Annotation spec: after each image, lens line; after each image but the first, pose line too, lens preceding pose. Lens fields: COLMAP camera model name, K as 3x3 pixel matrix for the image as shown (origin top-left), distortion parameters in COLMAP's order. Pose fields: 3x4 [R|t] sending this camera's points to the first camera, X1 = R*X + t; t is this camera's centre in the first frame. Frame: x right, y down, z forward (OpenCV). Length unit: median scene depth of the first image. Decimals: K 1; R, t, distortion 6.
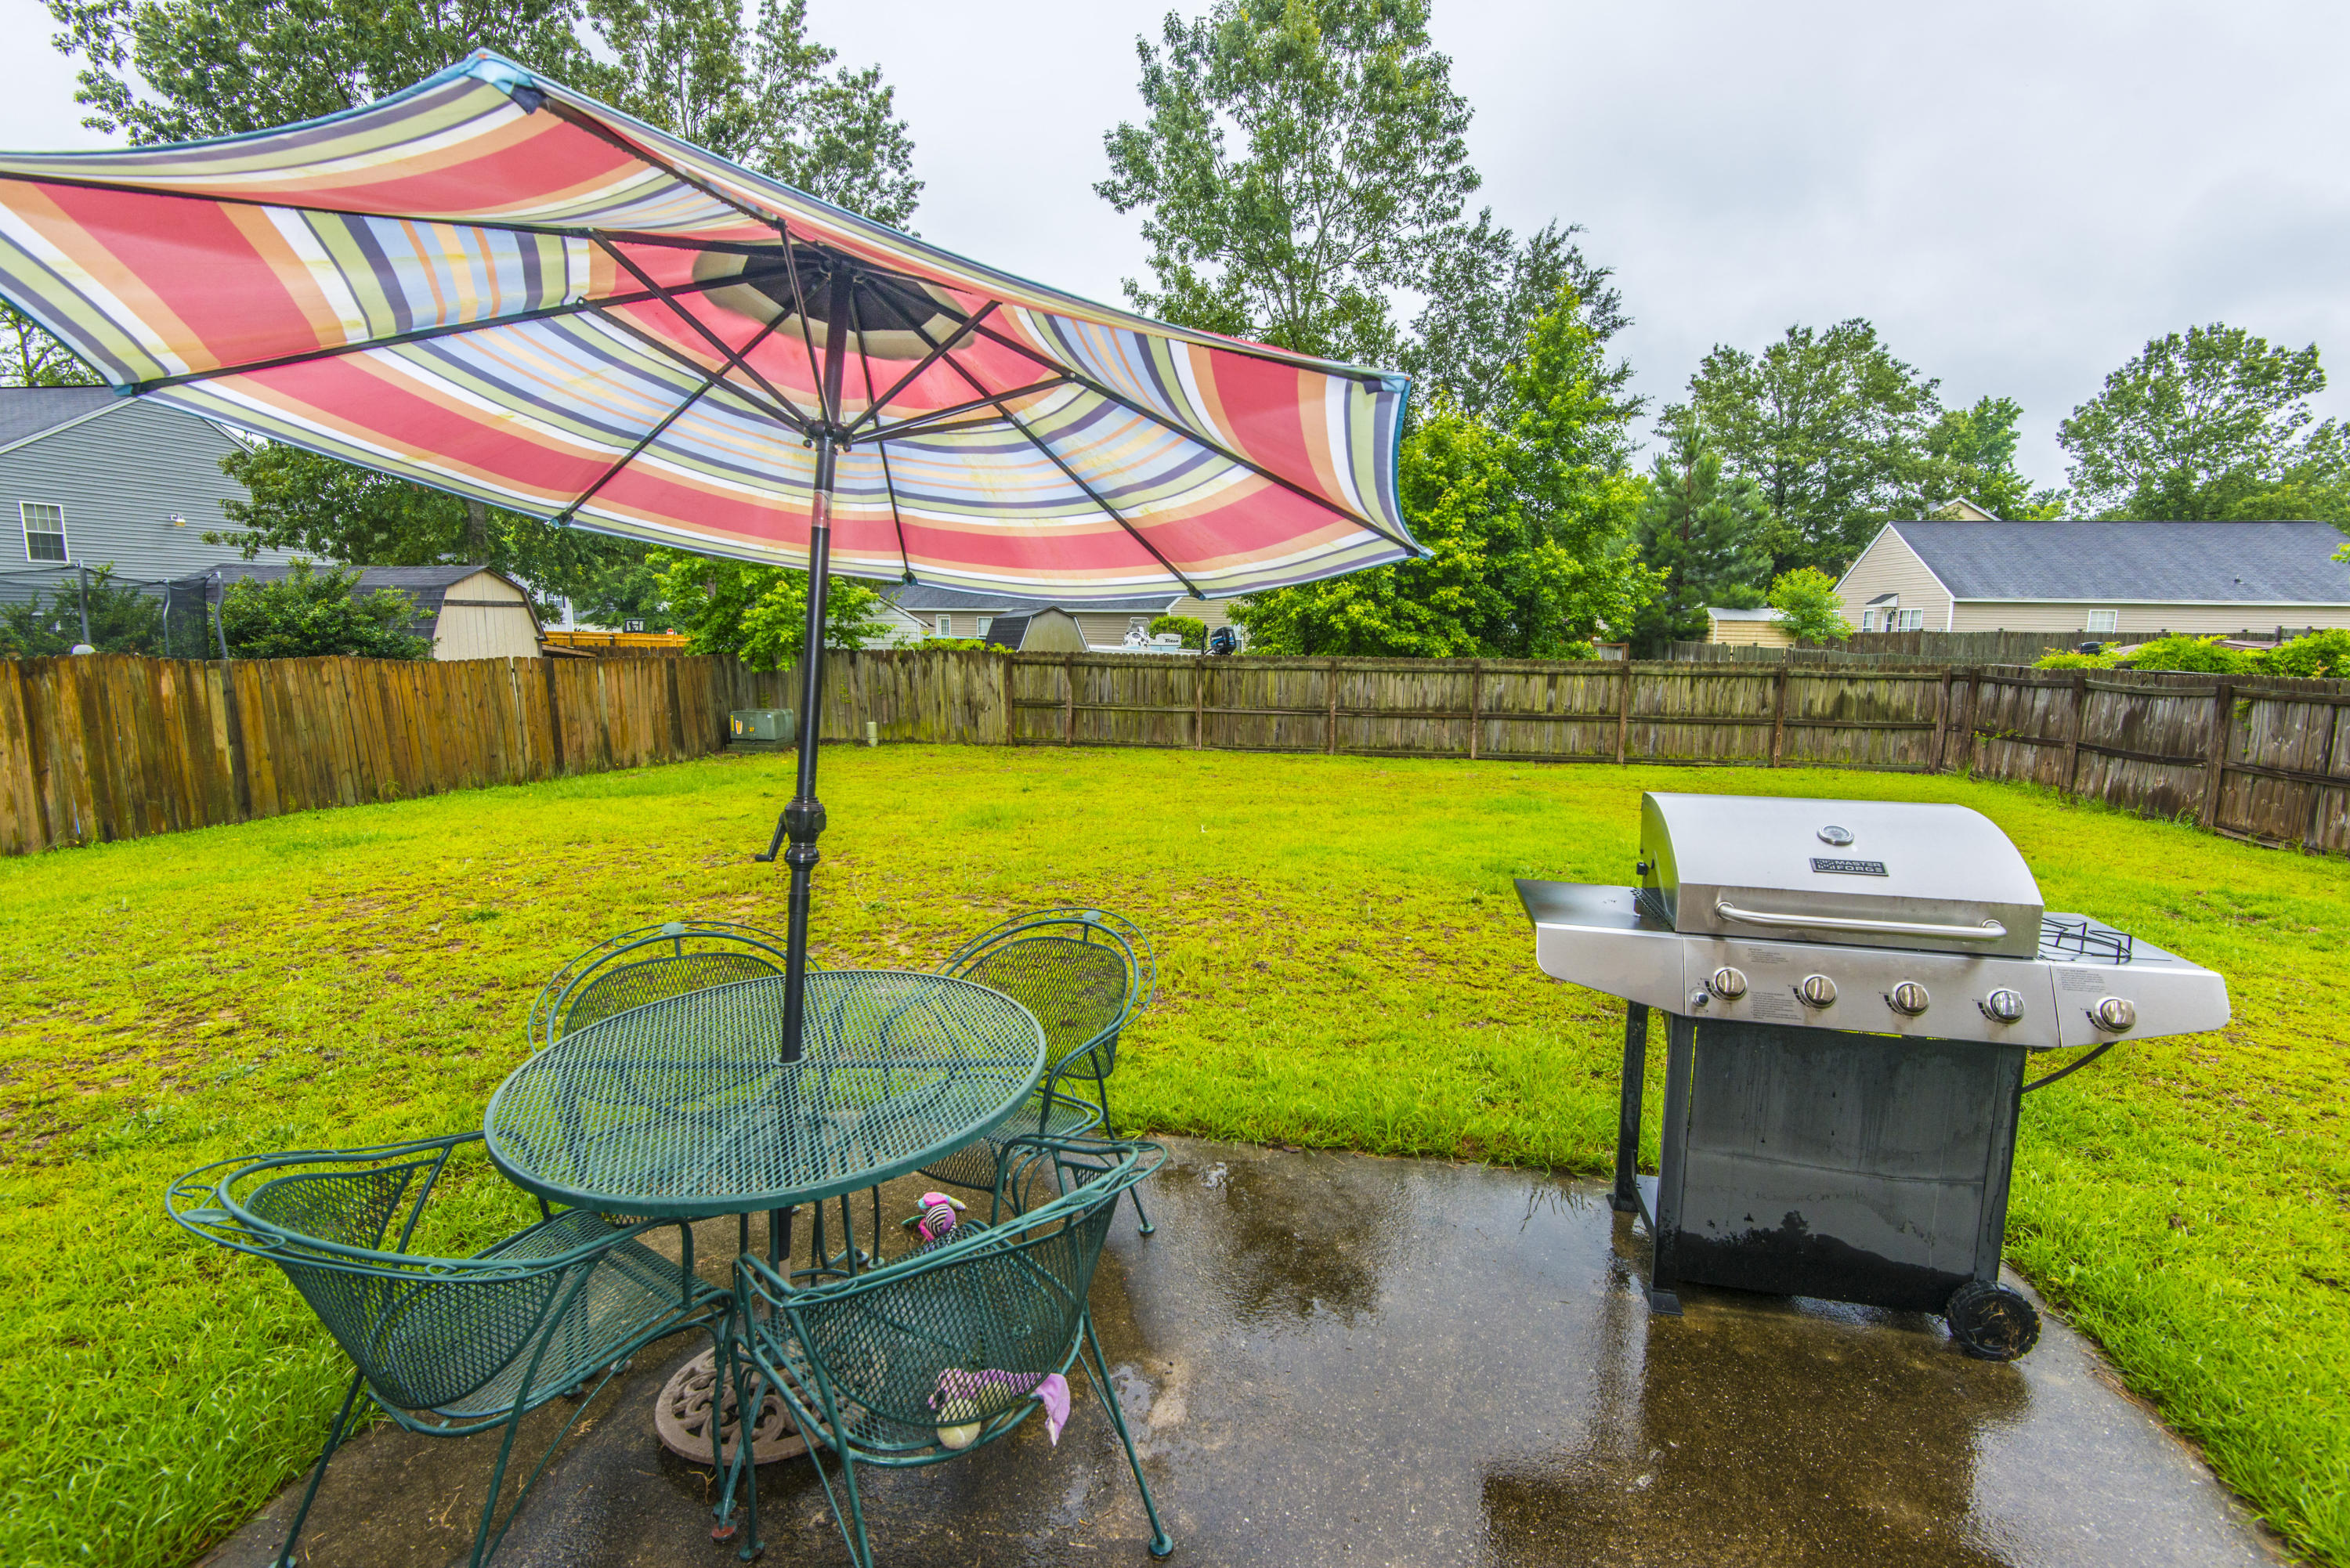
lens RADIAL K [[1065.4, 0, 1177.4], [0, 1065.4, 773.8], [0, 0, 1]] dist [0.034225, -0.015907]
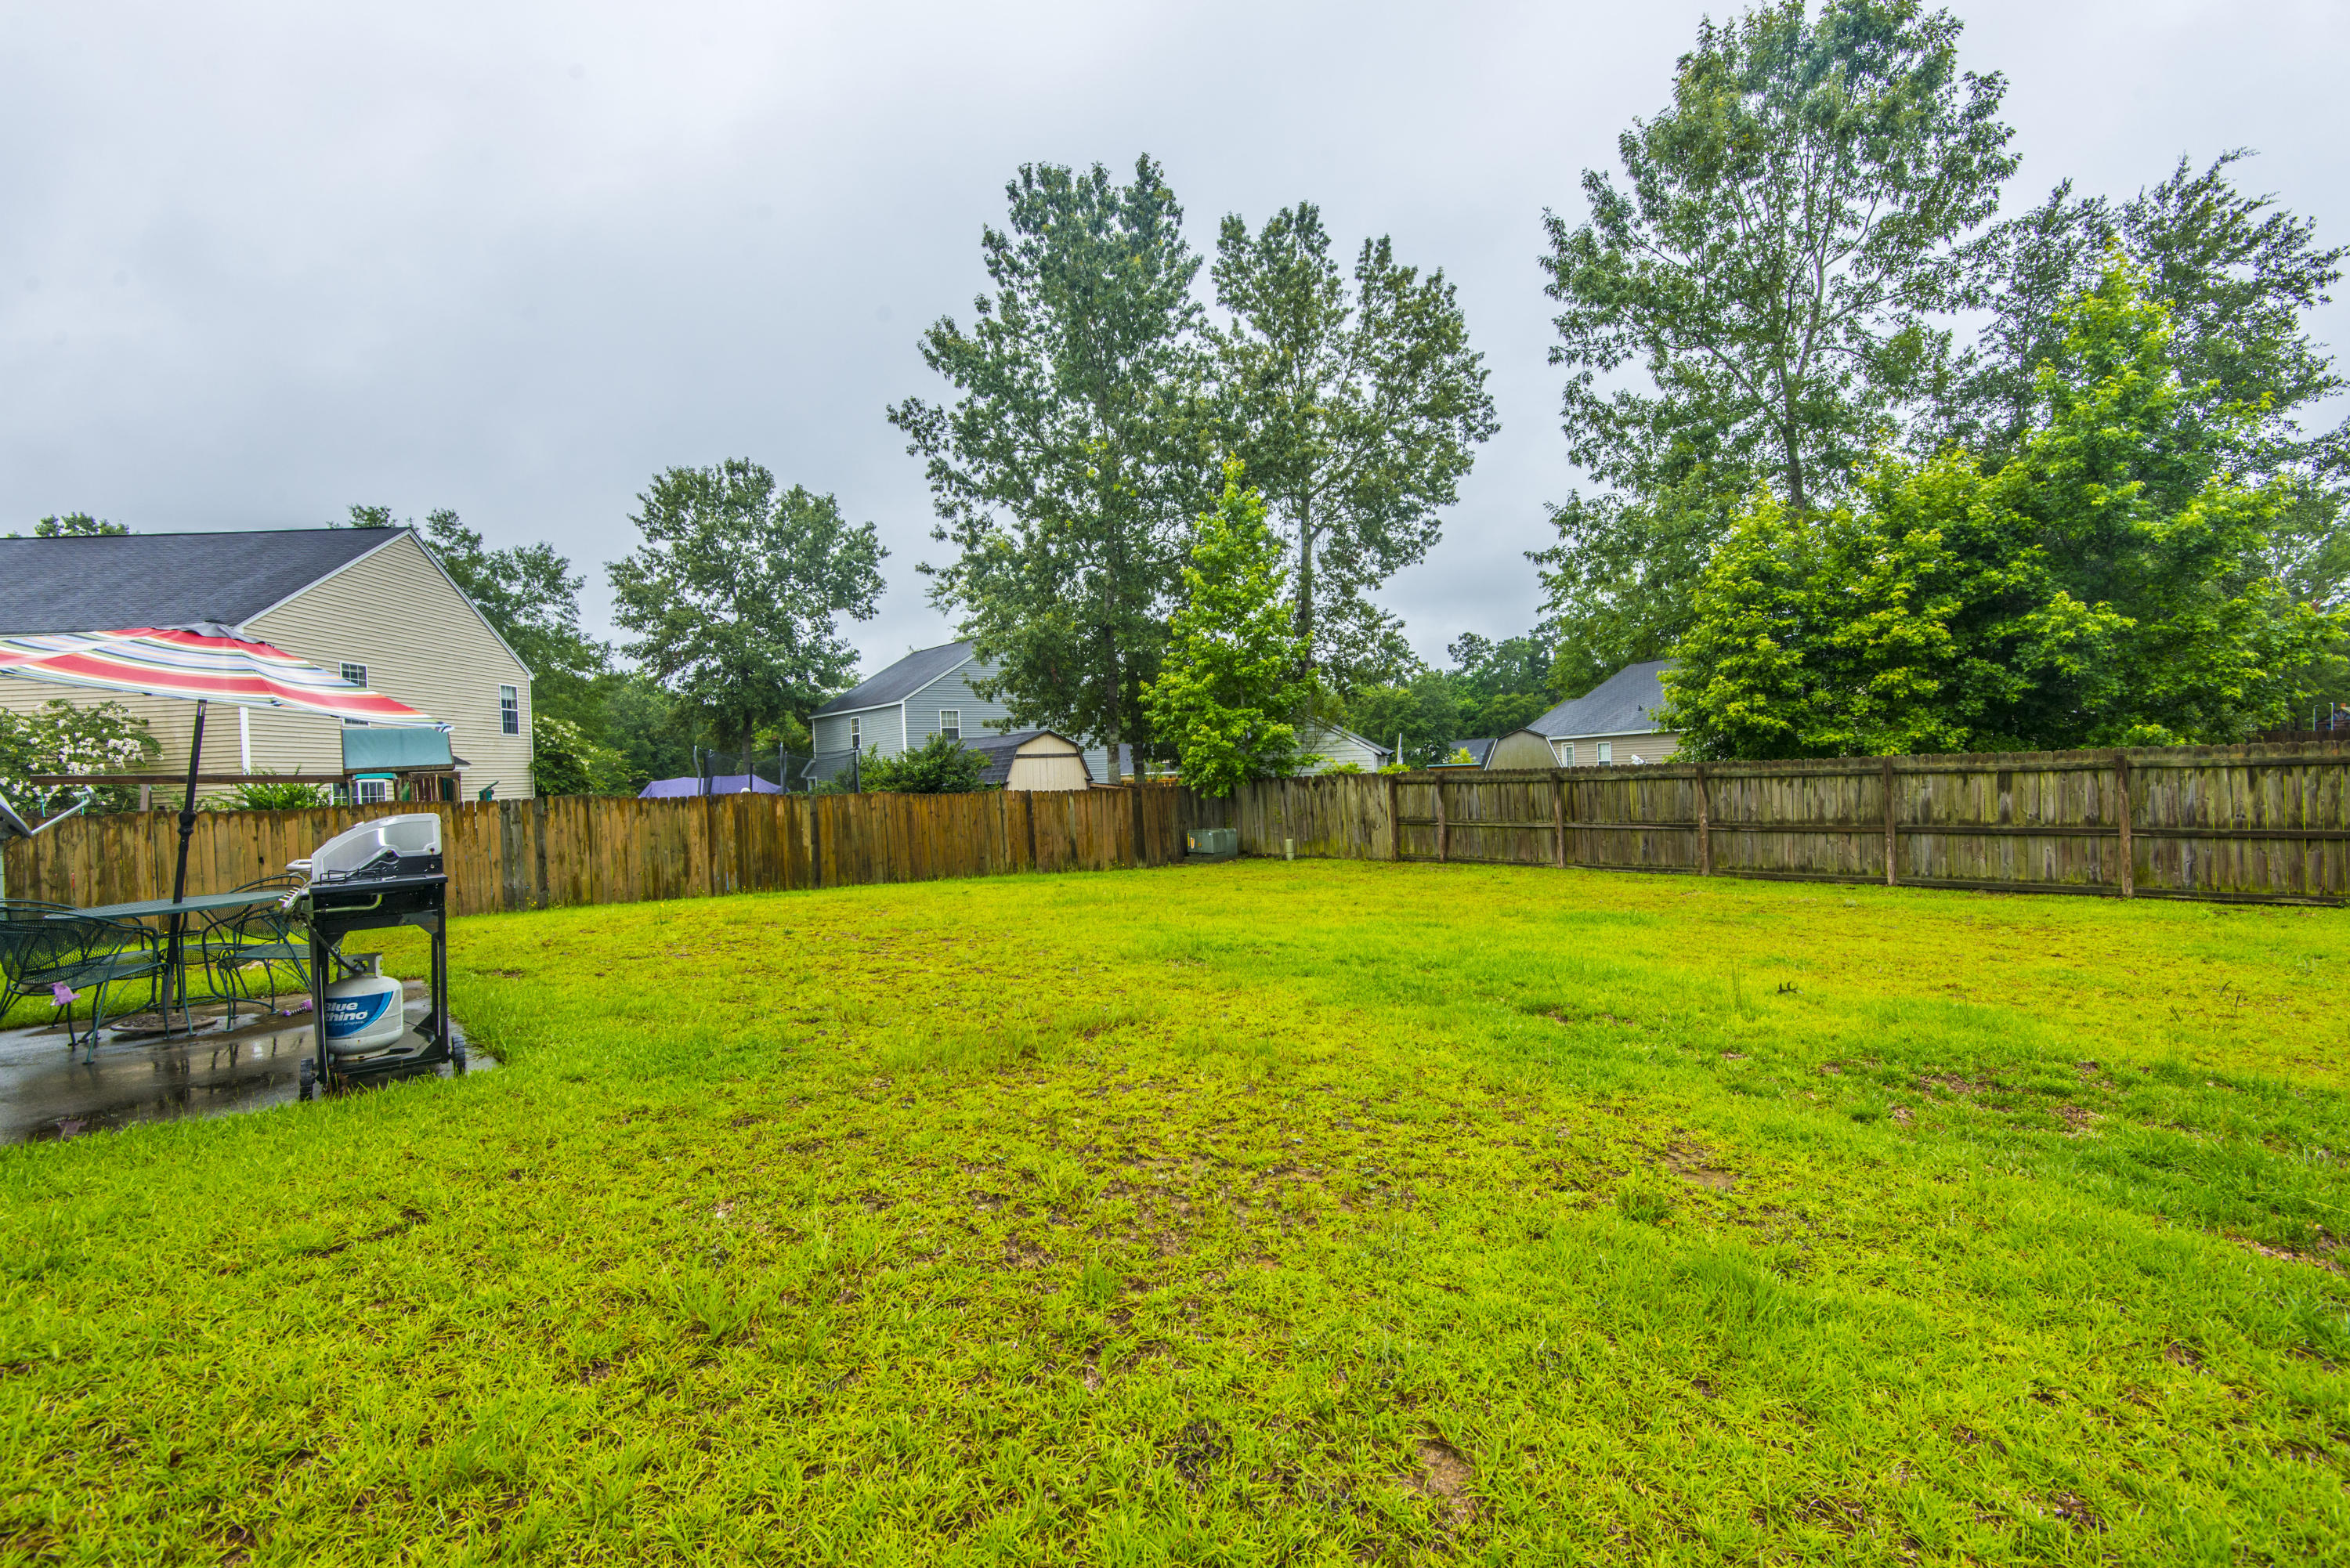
lens RADIAL K [[1065.4, 0, 1177.4], [0, 1065.4, 773.8], [0, 0, 1]] dist [0.034225, -0.015907]
pose [[0.745568, -0.041554, -0.665133, 0.411307], [-0.043972, 0.992812, -0.111314, 0.015553], [0.664977, 0.112239, 0.738382, 0.069336]]
